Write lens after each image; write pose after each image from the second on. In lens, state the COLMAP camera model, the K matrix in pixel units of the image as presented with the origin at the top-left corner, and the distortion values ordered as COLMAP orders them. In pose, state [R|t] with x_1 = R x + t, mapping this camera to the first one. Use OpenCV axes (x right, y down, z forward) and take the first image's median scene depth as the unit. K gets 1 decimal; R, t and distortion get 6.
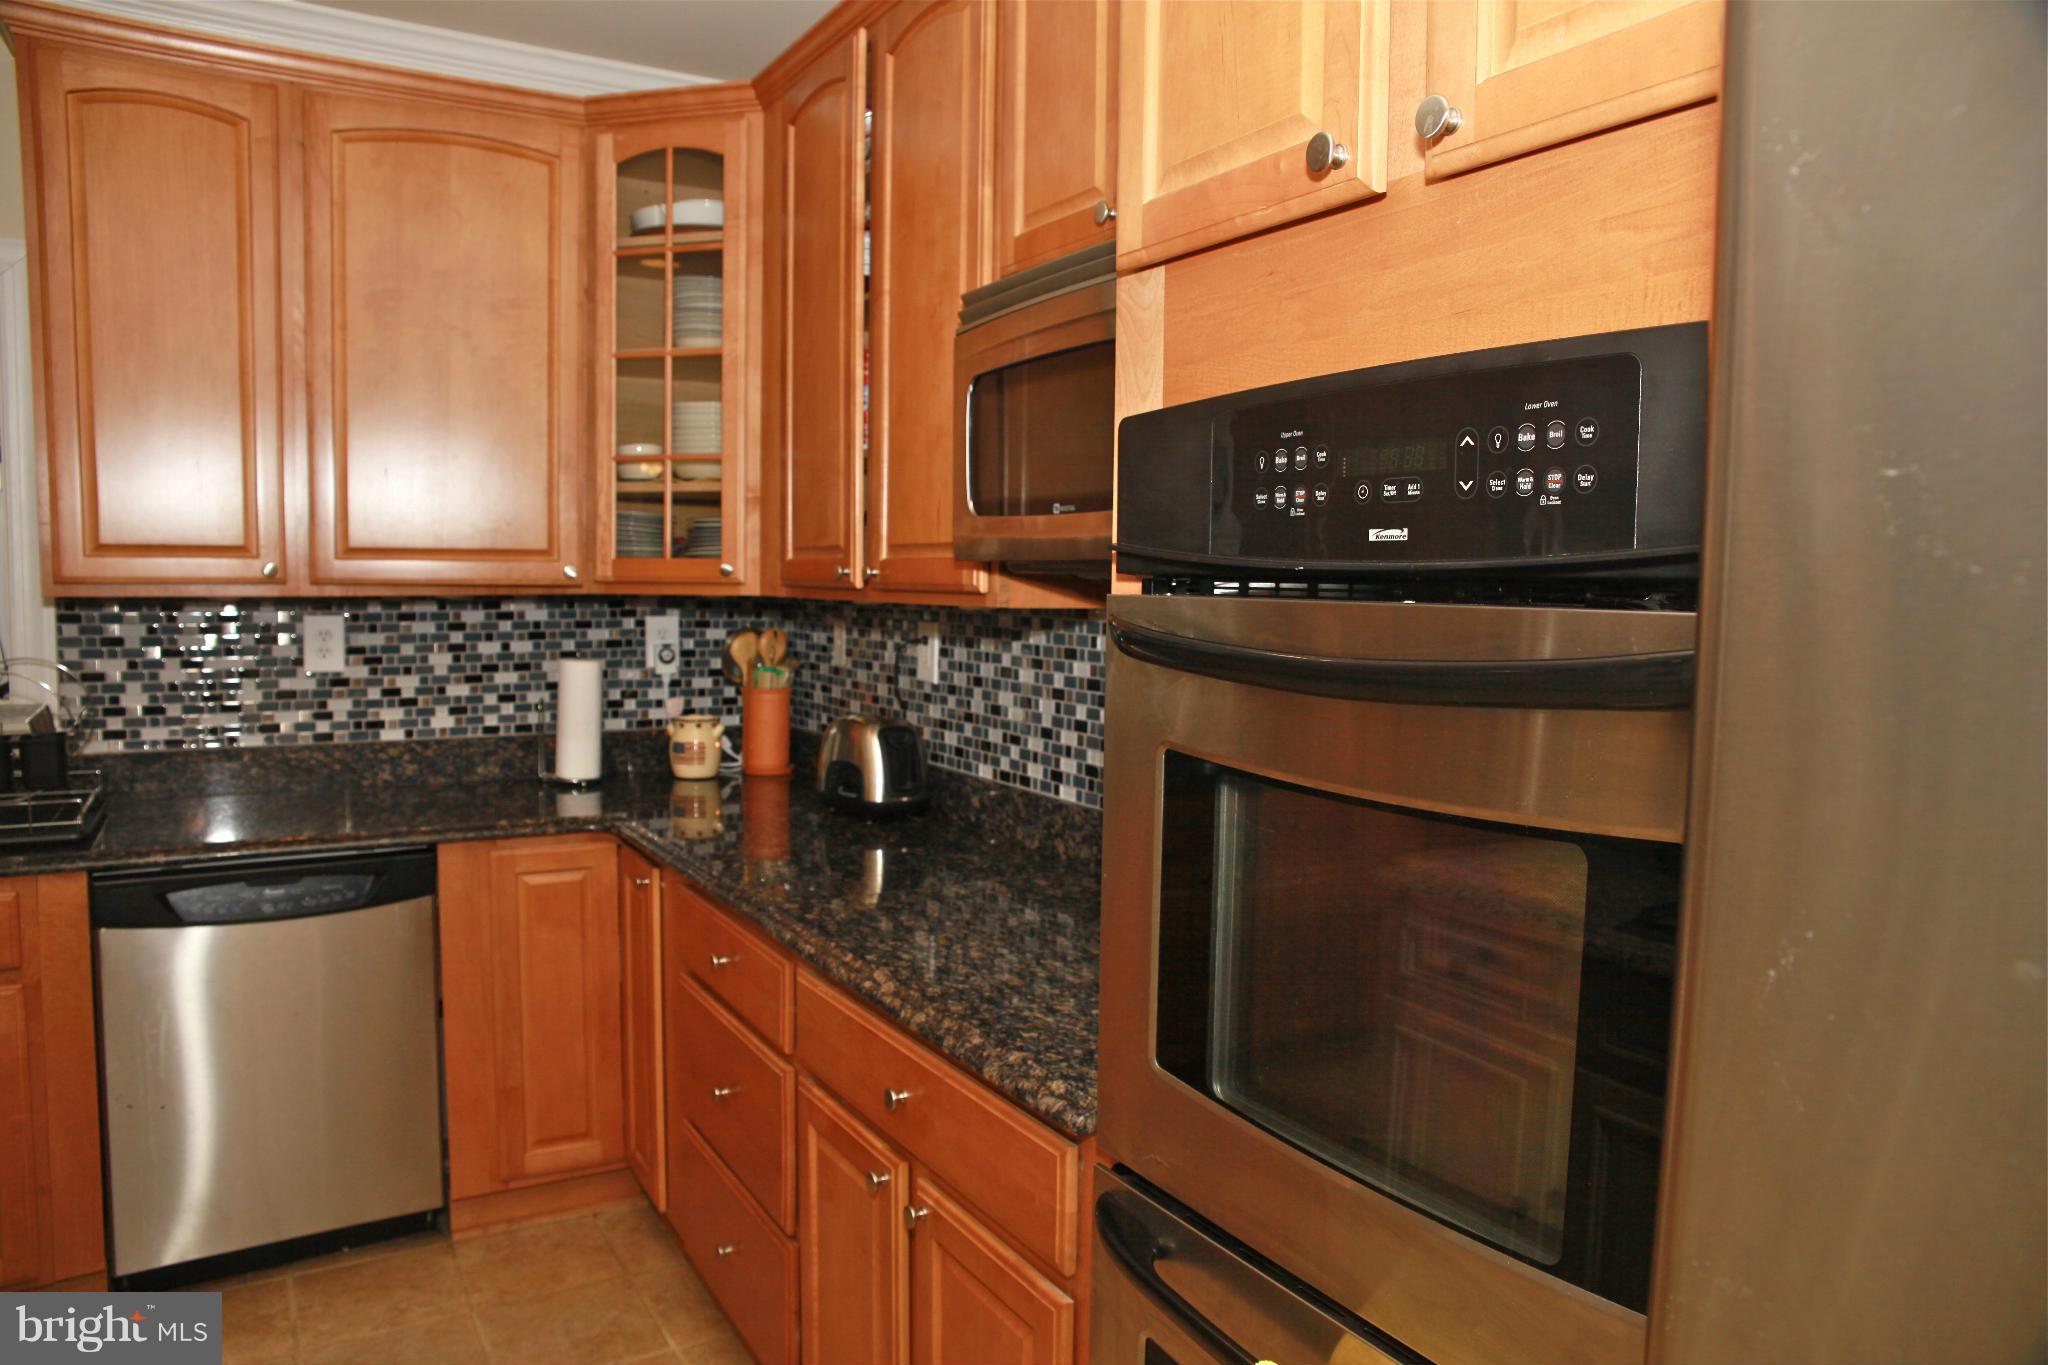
lens RADIAL K [[1382.3, 0, 1013.7], [0, 1382.3, 683.2], [0, 0, 1]] dist [-0.125155, 0.096783]
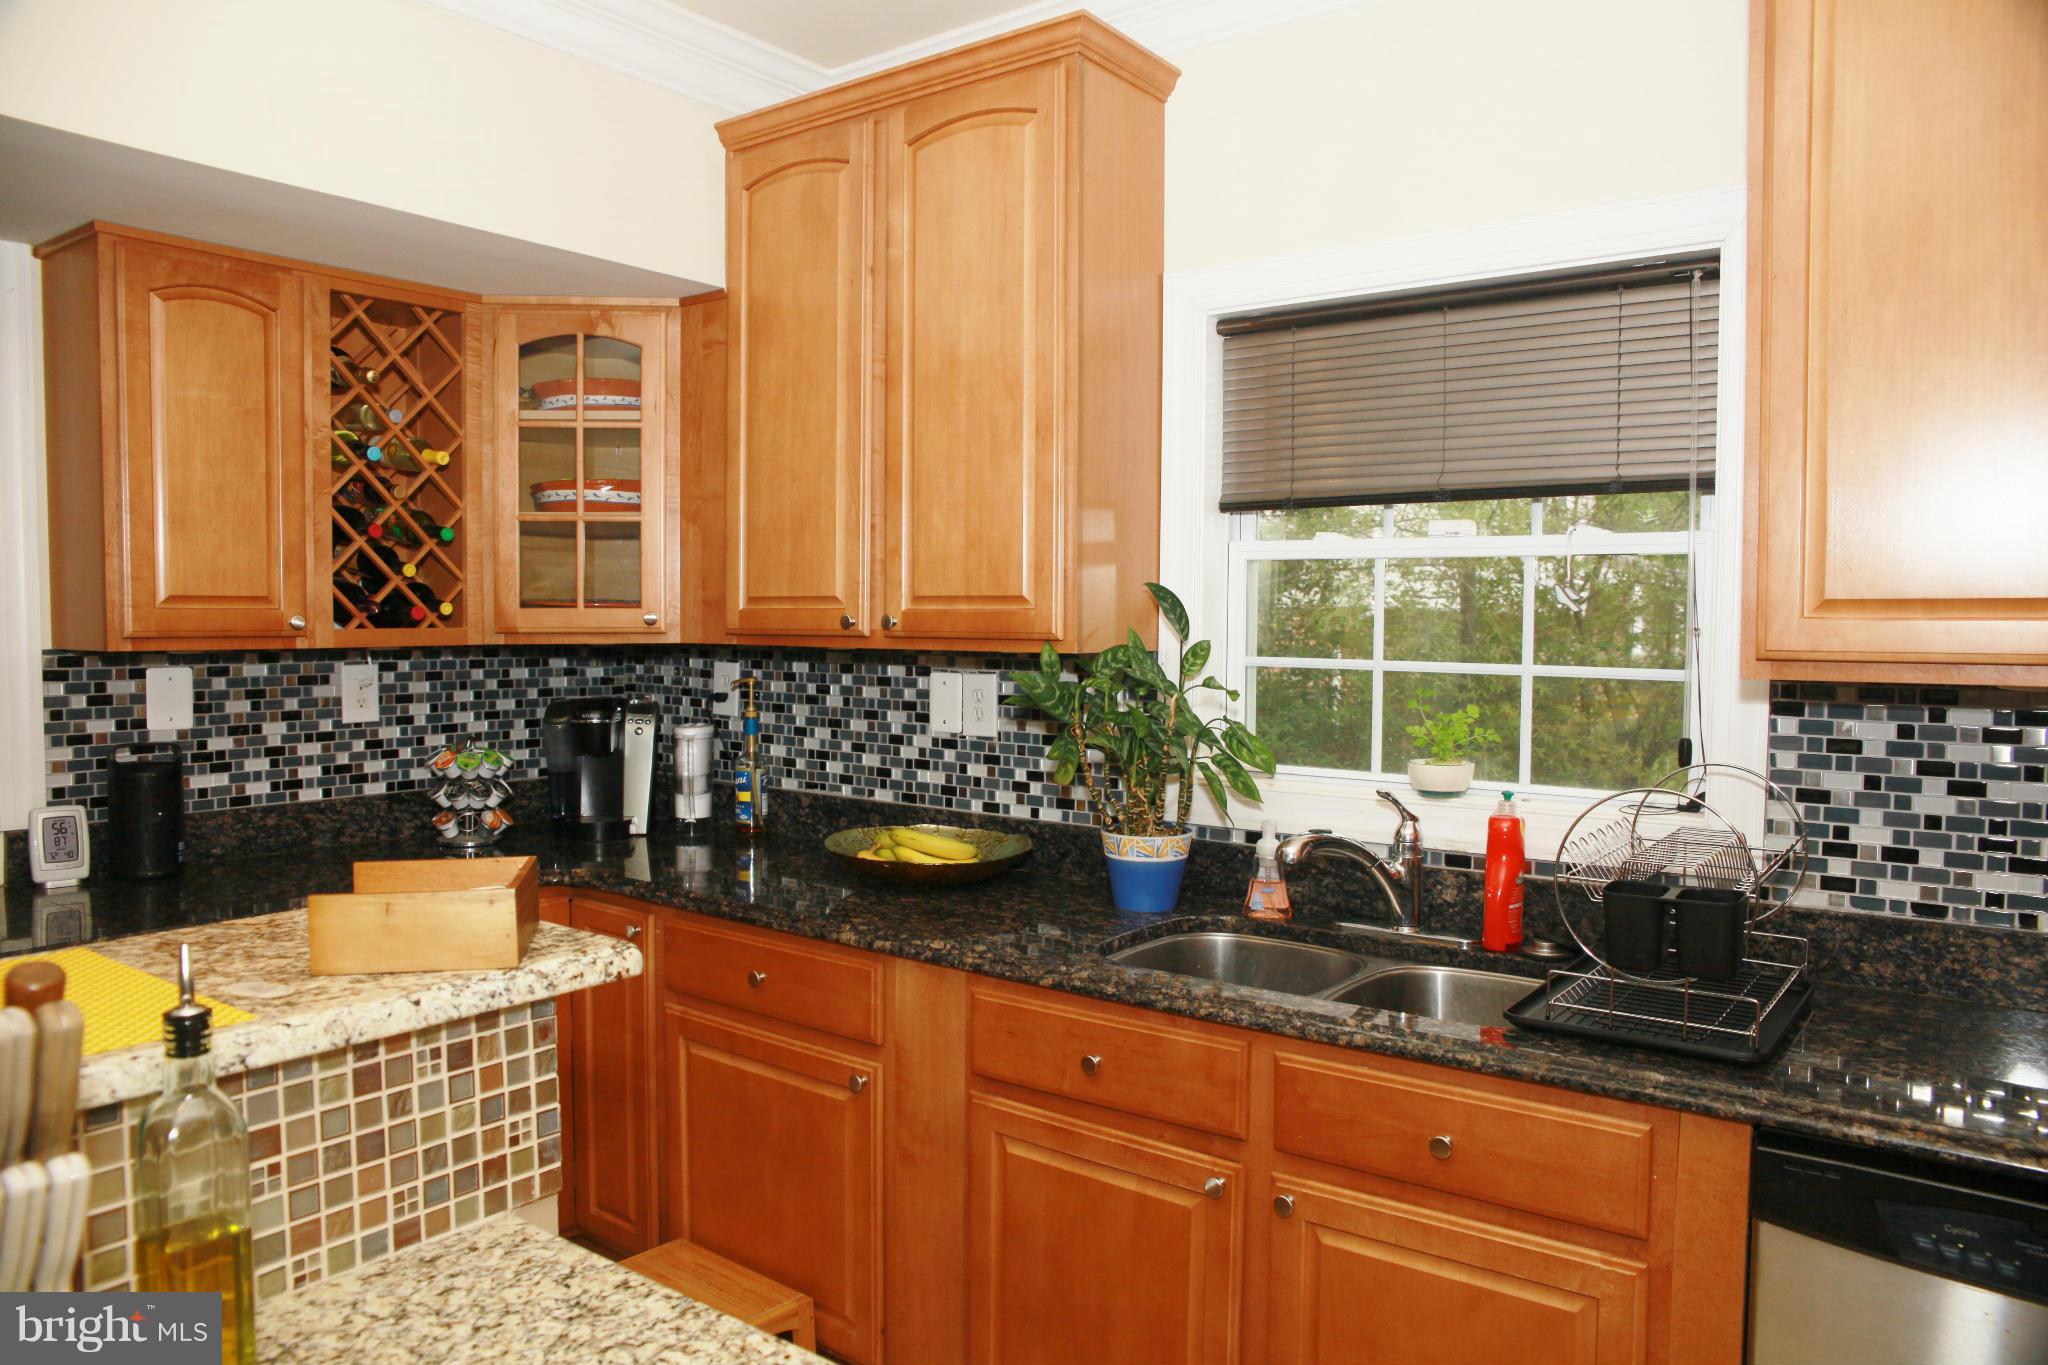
lens RADIAL K [[1382.3, 0, 1013.7], [0, 1382.3, 683.2], [0, 0, 1]] dist [-0.125155, 0.096783]
pose [[0.371125, 0.029859, -0.928103, -0.205481], [-0.073330, 0.997304, 0.002762, -0.033145], [0.925683, 0.067033, 0.372314, 0.353399]]
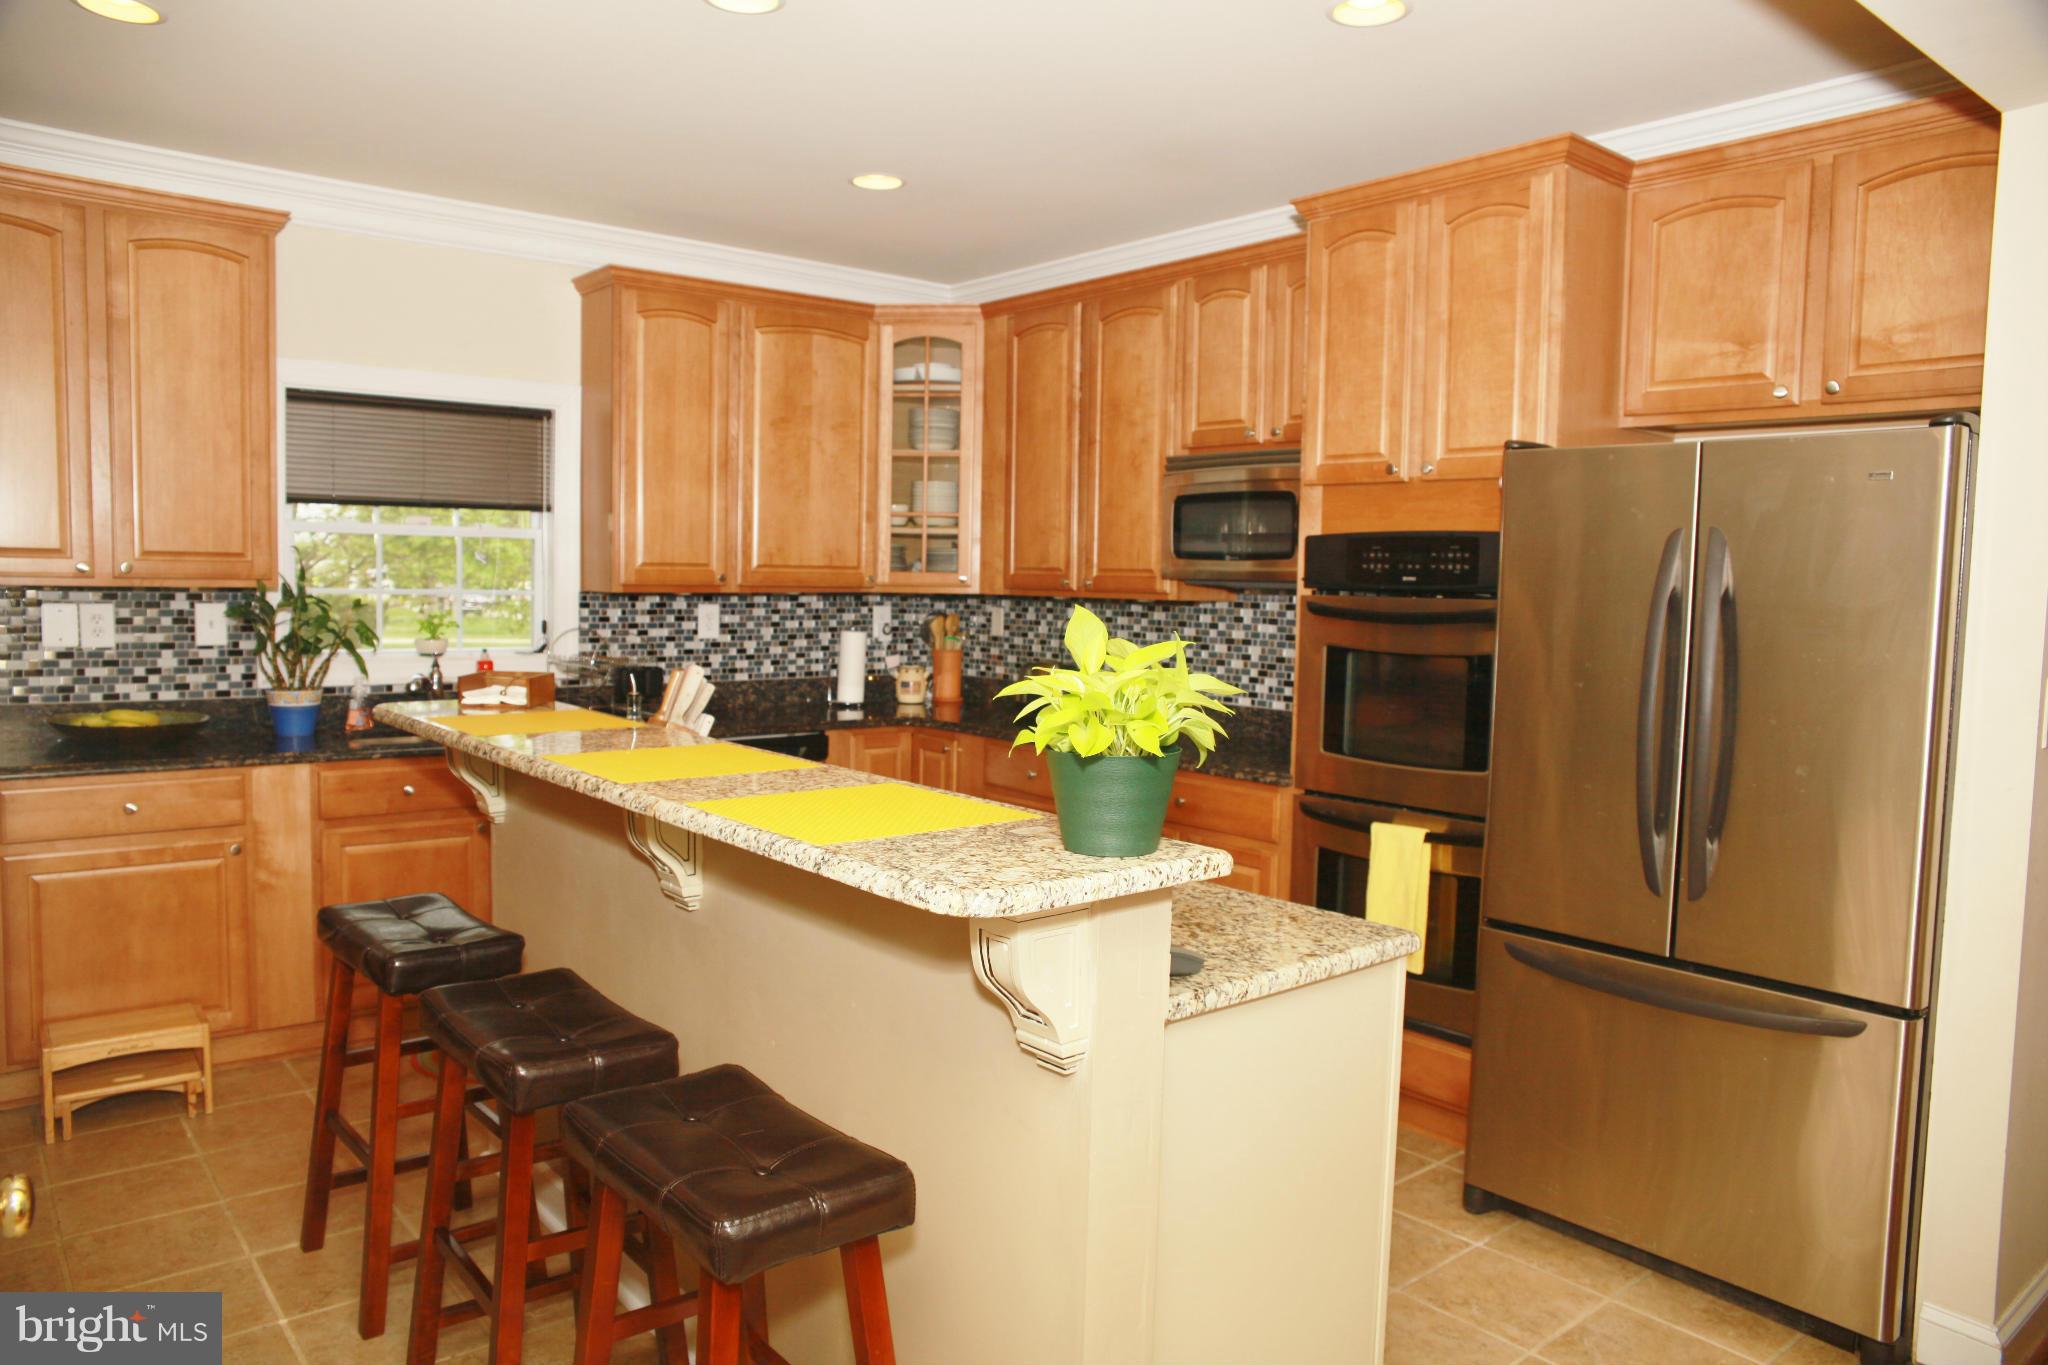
lens RADIAL K [[1365.5, 0, 1003.4], [0, 1365.5, 679.5], [0, 0, 1]] dist [-0.118719, 0.089501]
pose [[0.989968, -0.006138, 0.141158, -0.412331], [0.006239, 0.999980, -0.000273, 0.048175], [-0.141154, 0.001151, 0.989987, -0.757138]]
